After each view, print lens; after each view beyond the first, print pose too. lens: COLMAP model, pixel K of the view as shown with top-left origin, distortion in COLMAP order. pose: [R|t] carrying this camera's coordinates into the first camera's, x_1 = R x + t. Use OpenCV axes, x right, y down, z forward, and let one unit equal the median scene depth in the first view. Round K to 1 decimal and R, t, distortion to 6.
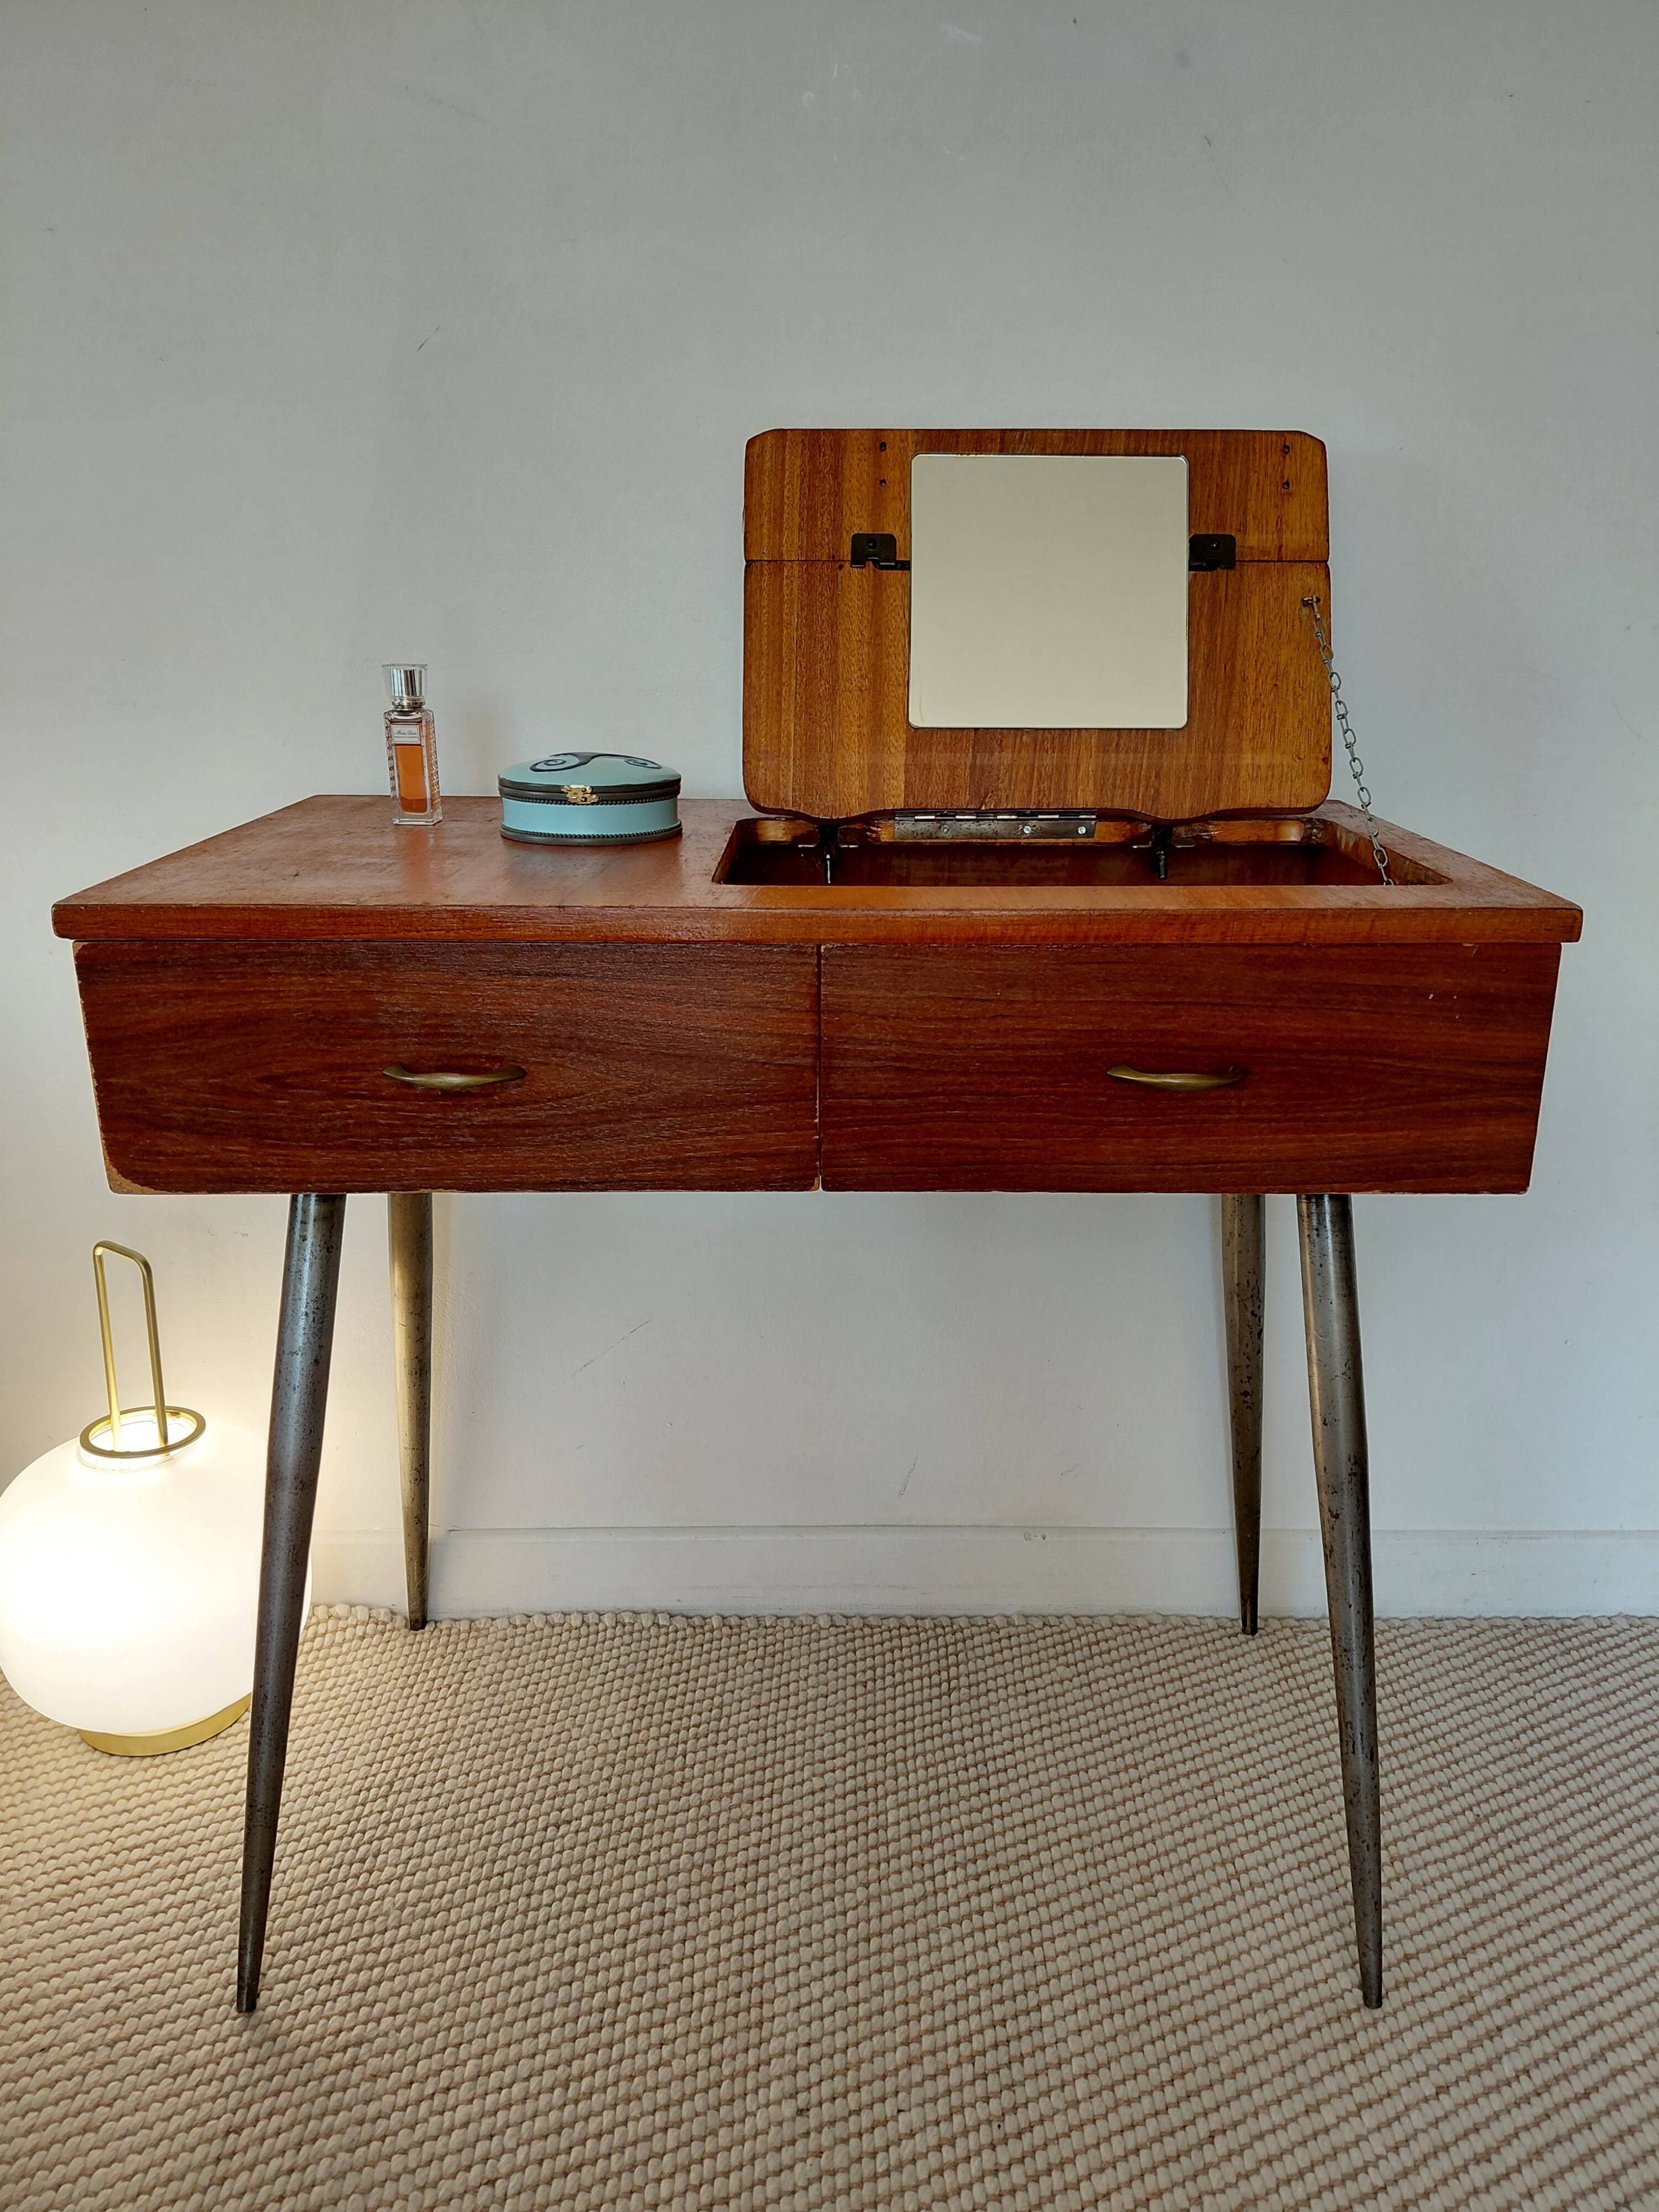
lens RADIAL K [[1695.5, 0, 857.7], [0, 1695.5, 1102.0], [0, 0, 1]] dist [-0.034145, -0.017778]
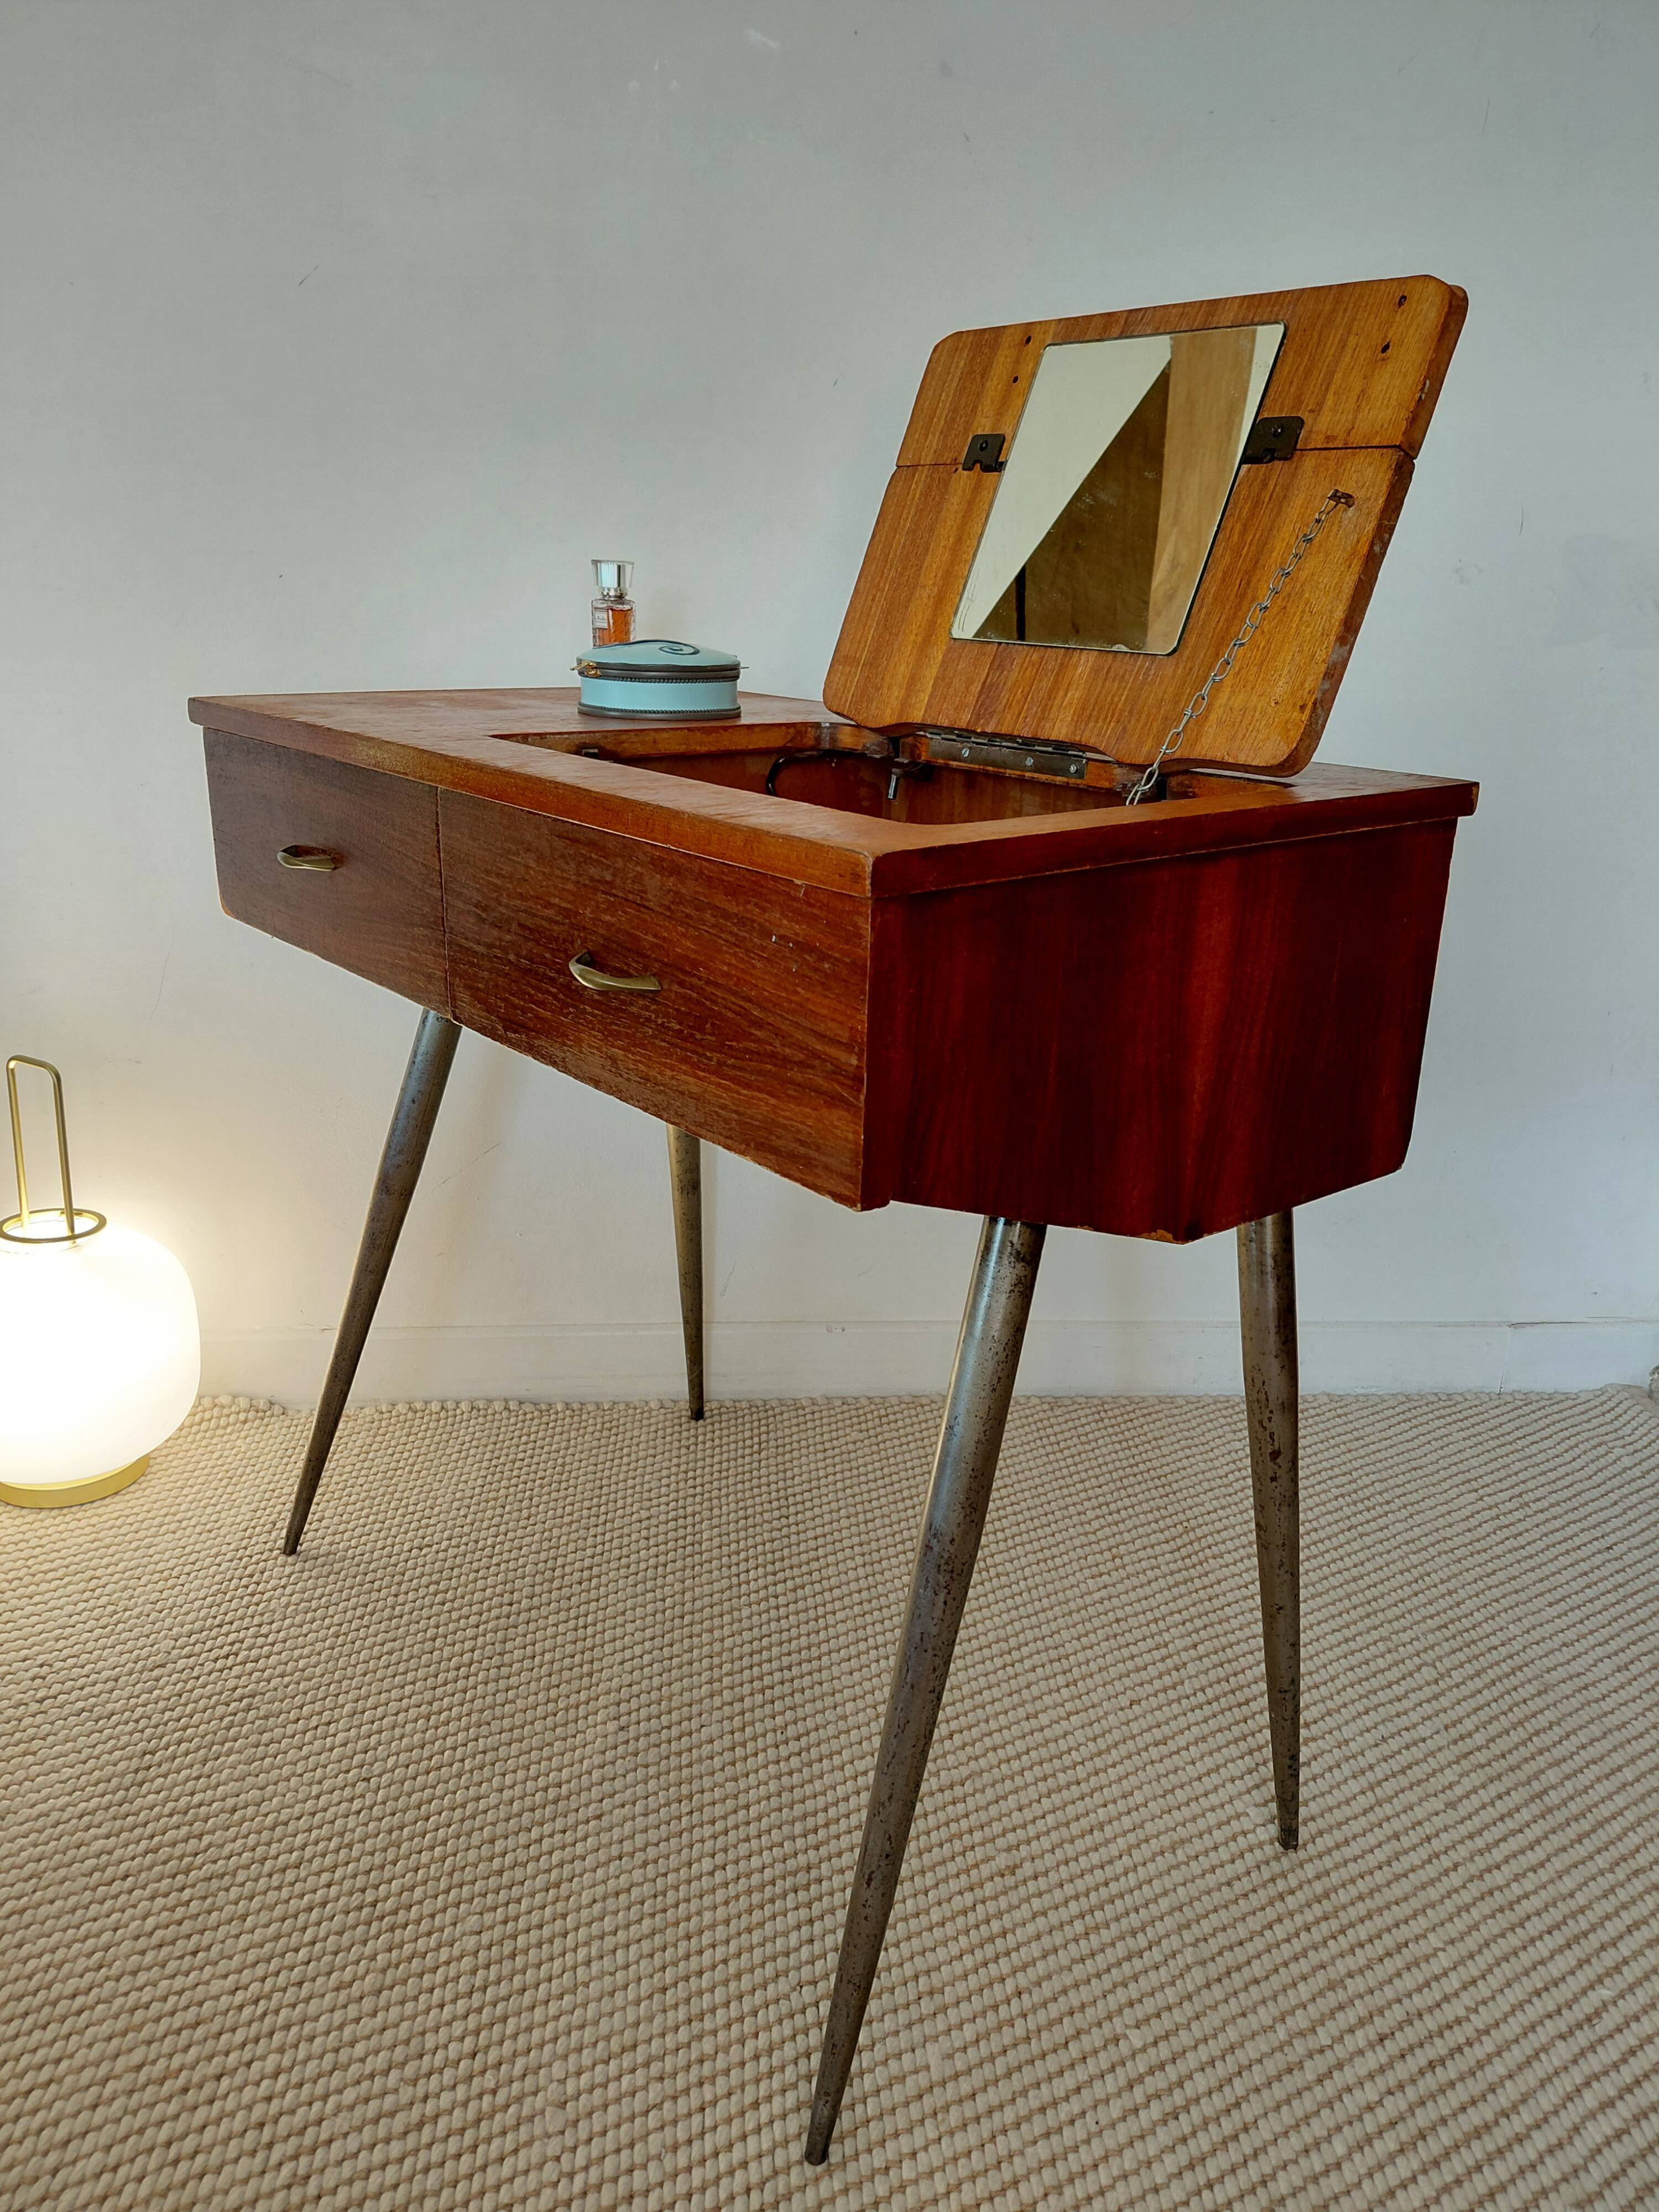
lens RADIAL K [[1695.5, 0, 895.9], [0, 1695.5, 1114.8], [0, 0, 1]] dist [-0.034145, -0.017778]
pose [[0.994842, 0.002583, 0.101405, 0.034762], [-0.004958, 0.999719, 0.023178, 0.105062], [-0.101317, -0.023561, 0.994575, -0.218610]]
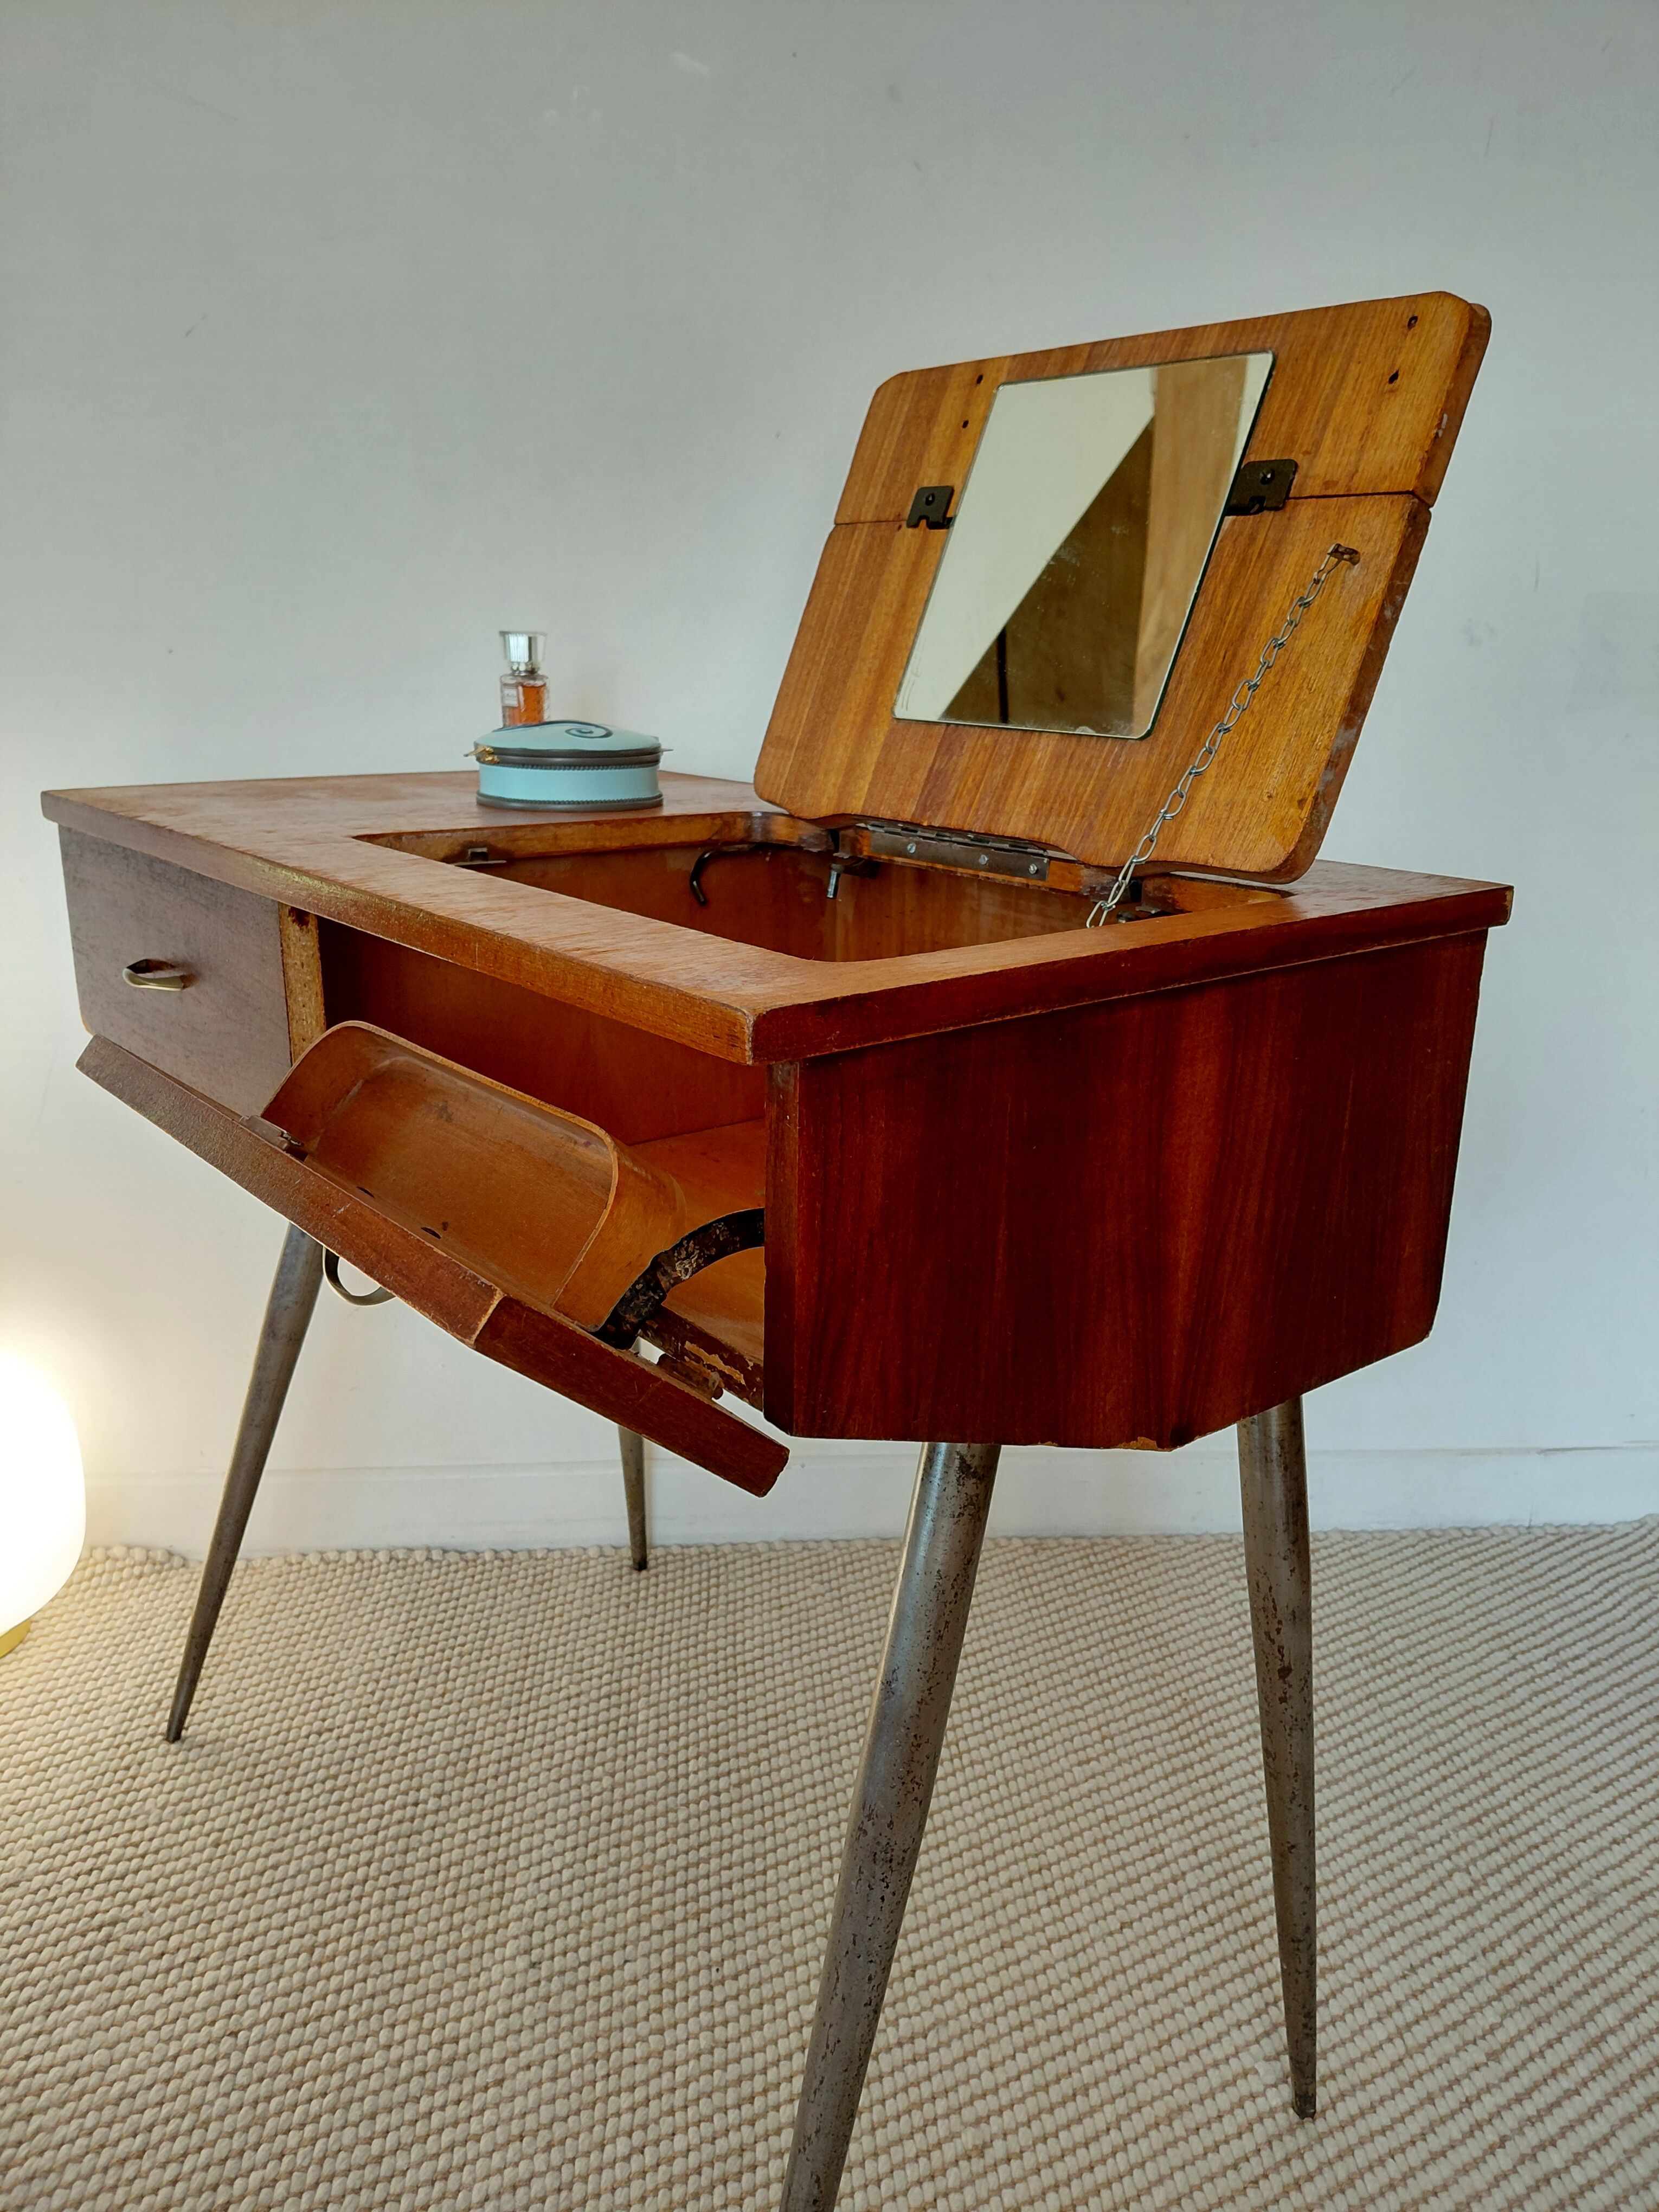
lens RADIAL K [[1708.0, 0, 880.1], [0, 1708.0, 1100.2], [0, 0, 1]] dist [-0.035574, -0.017350]
pose [[0.995513, -0.001885, 0.094605, 0.075171], [0.003705, 0.999811, -0.019063, 0.061821], [-0.094551, 0.019328, 0.995332, -0.095482]]
